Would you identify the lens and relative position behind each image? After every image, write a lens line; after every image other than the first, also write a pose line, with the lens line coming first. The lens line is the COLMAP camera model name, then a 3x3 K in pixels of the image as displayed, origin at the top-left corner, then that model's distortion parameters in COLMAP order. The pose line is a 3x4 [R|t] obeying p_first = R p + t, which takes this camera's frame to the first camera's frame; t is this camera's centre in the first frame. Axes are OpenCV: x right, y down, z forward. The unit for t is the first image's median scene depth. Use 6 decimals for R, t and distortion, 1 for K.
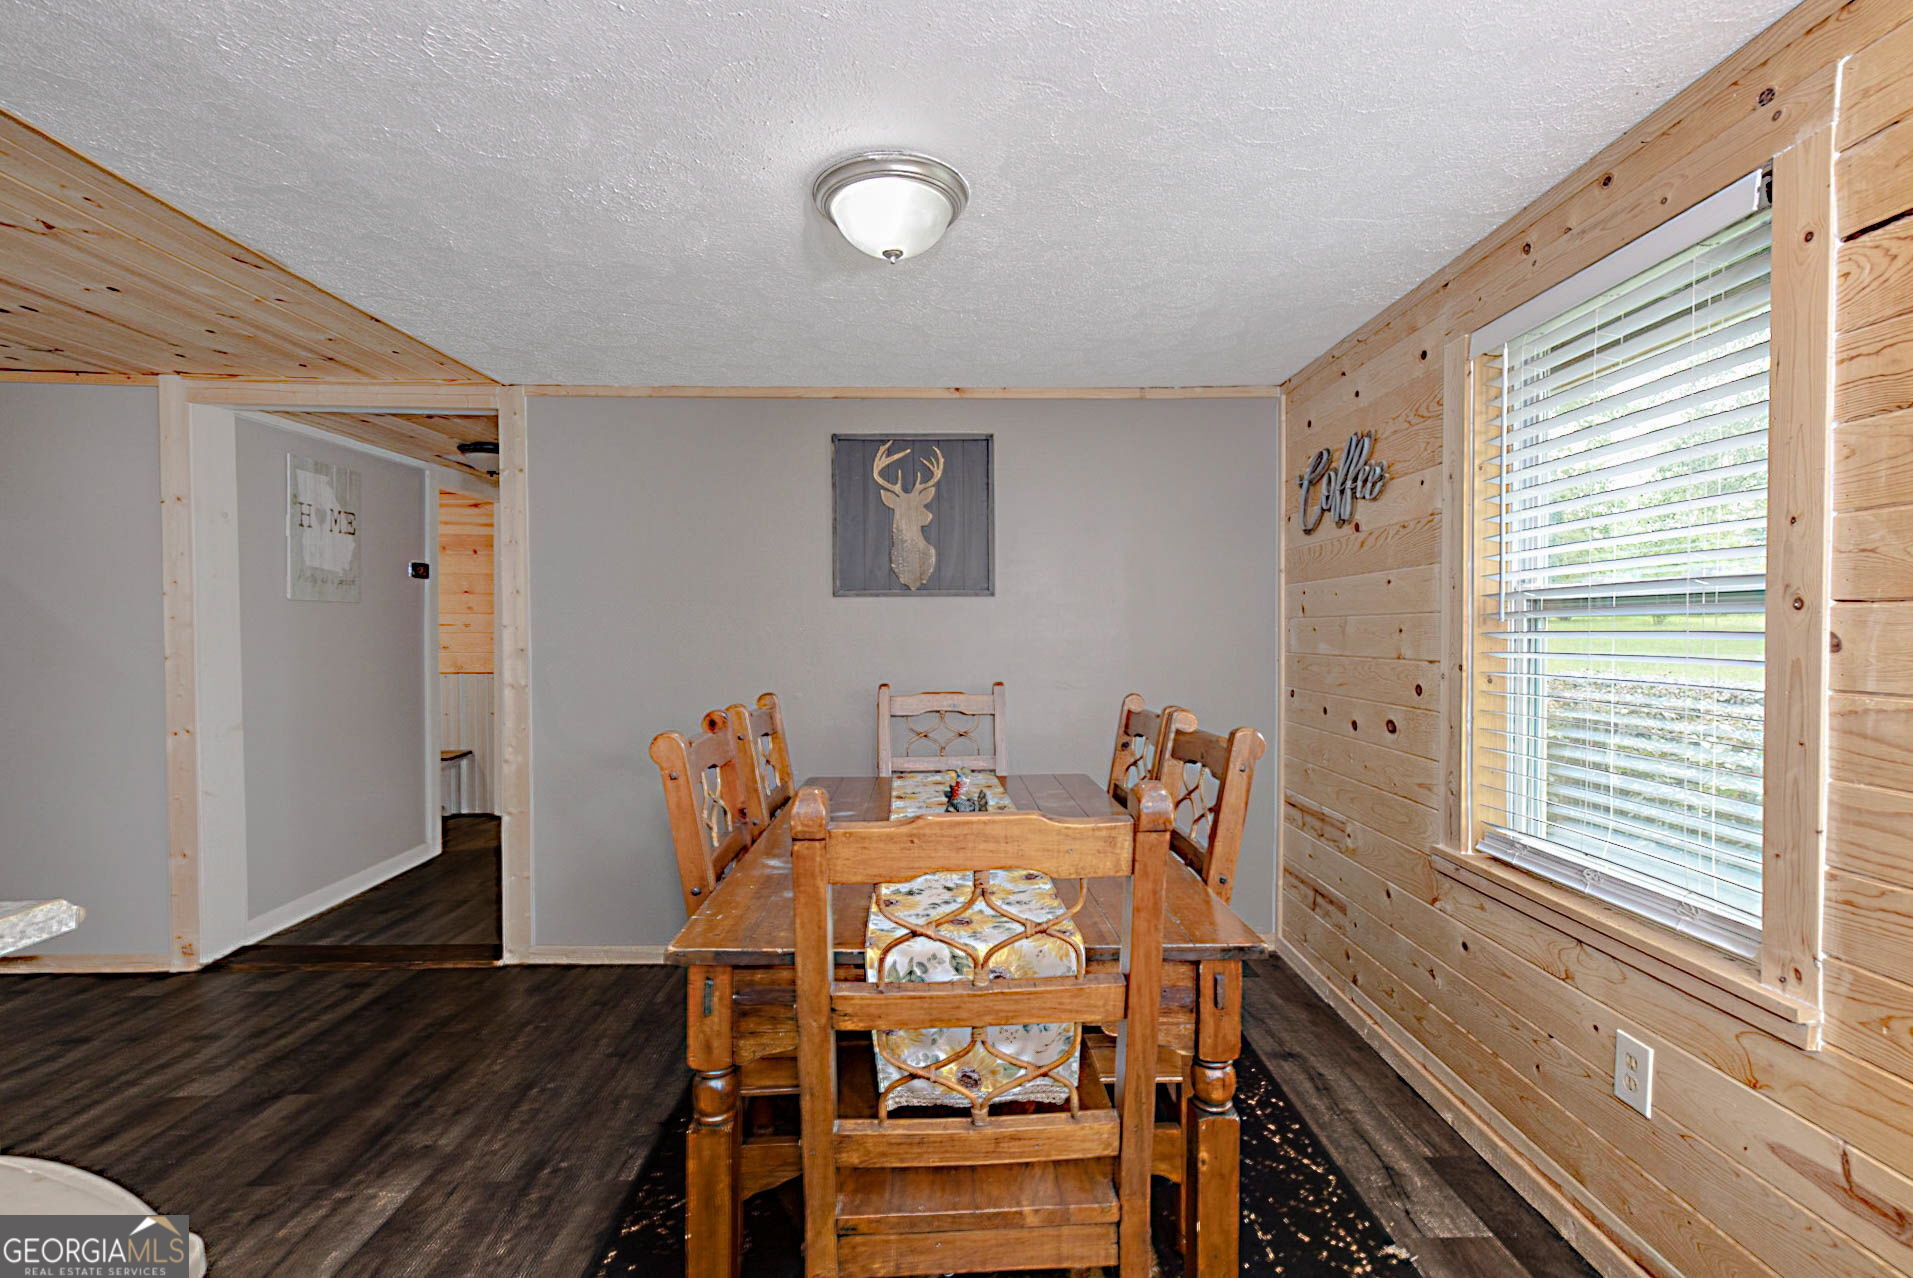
lens RADIAL K [[872.6, 0, 956.5], [0, 872.6, 639.0], [0, 0, 1]] dist [0.007181, -0.000073]
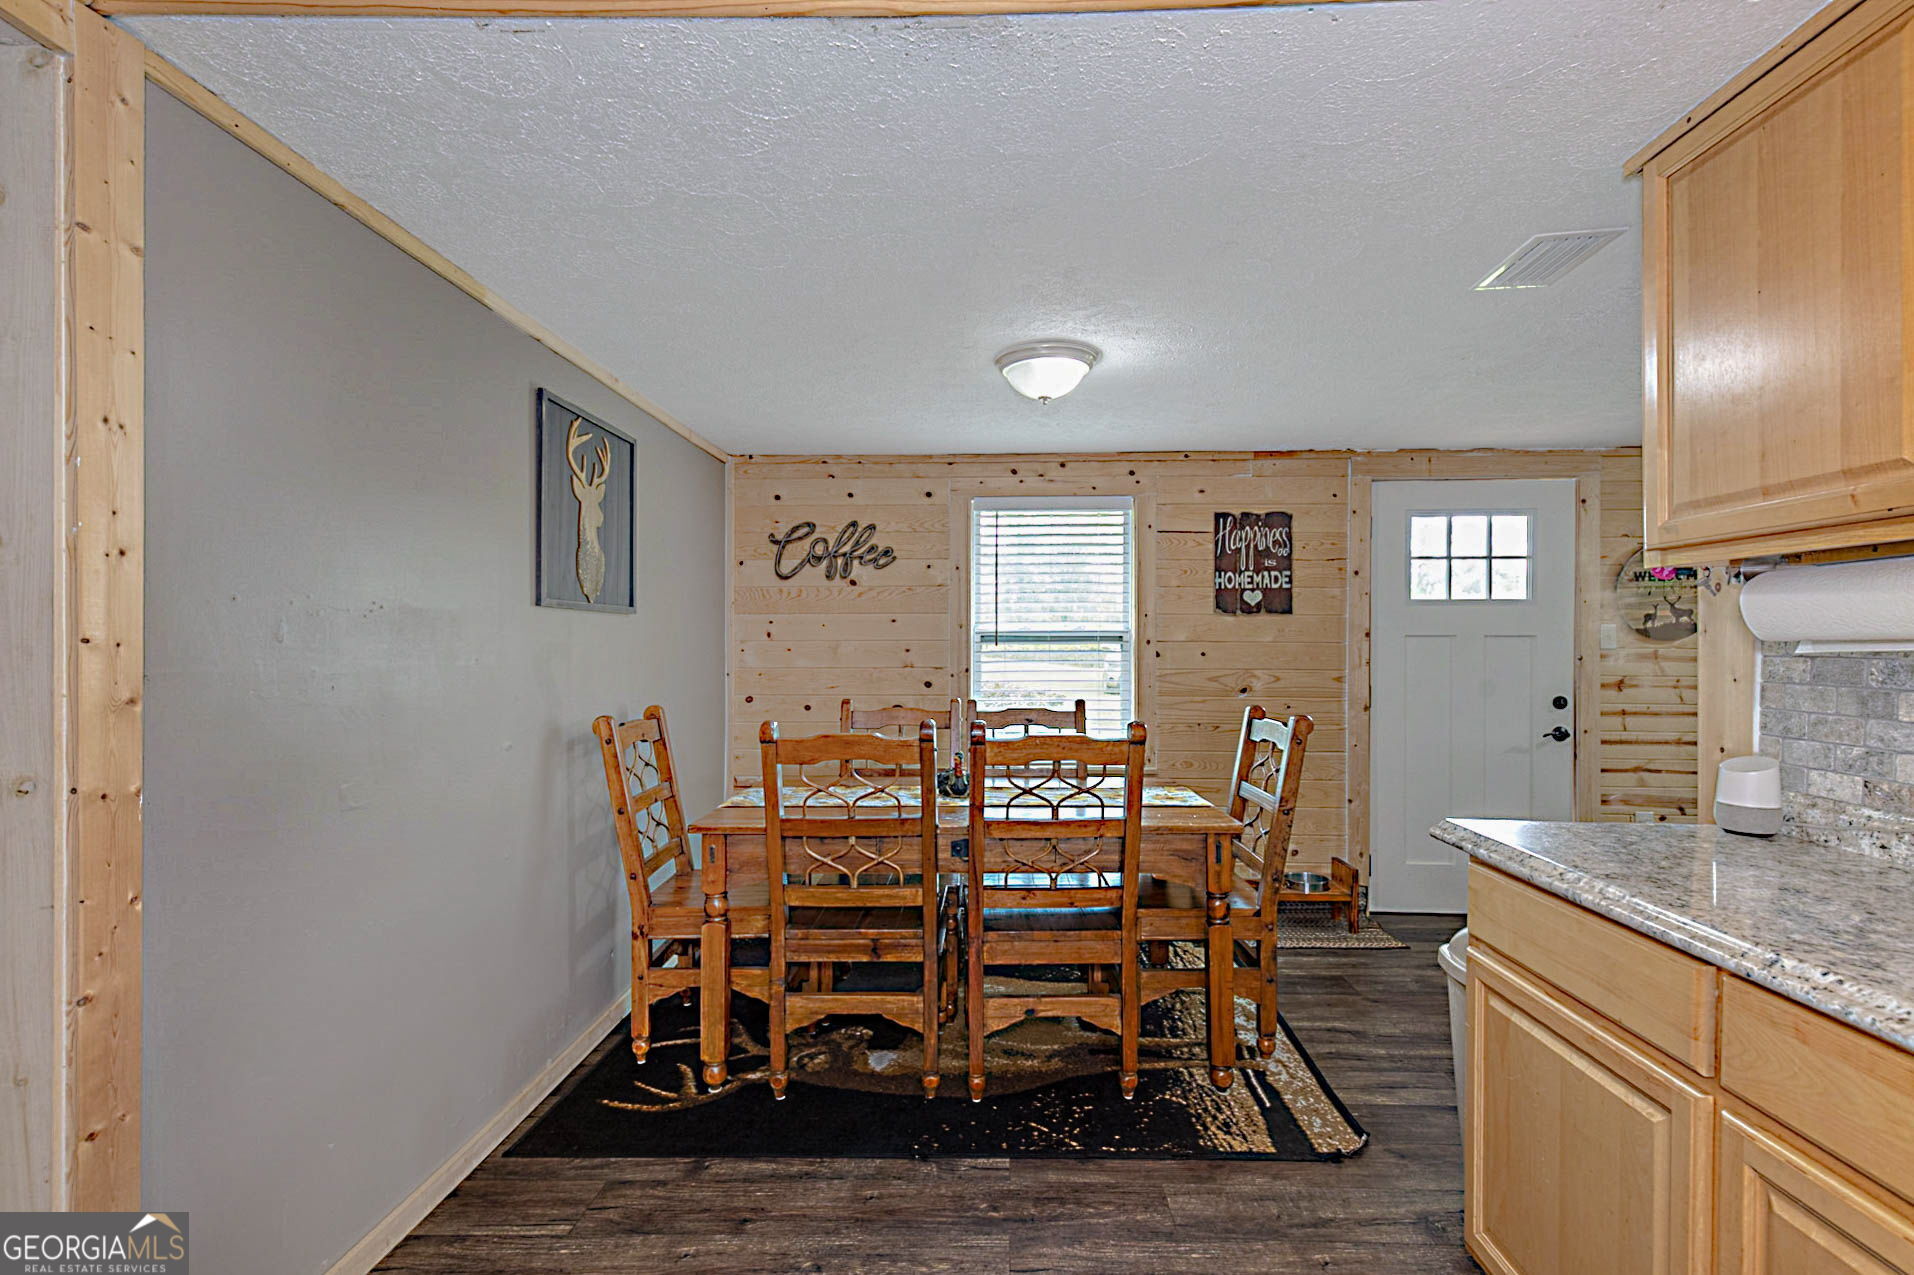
lens RADIAL K [[873.1, 0, 957.0], [0, 873.1, 637.5], [0, 0, 1]] dist [0.007181, -0.000073]
pose [[0.042679, 0.014399, 0.998985, -0.868831], [0.012983, 0.999804, -0.014965, -0.006185], [-0.999004, 0.013609, 0.042484, 0.618801]]
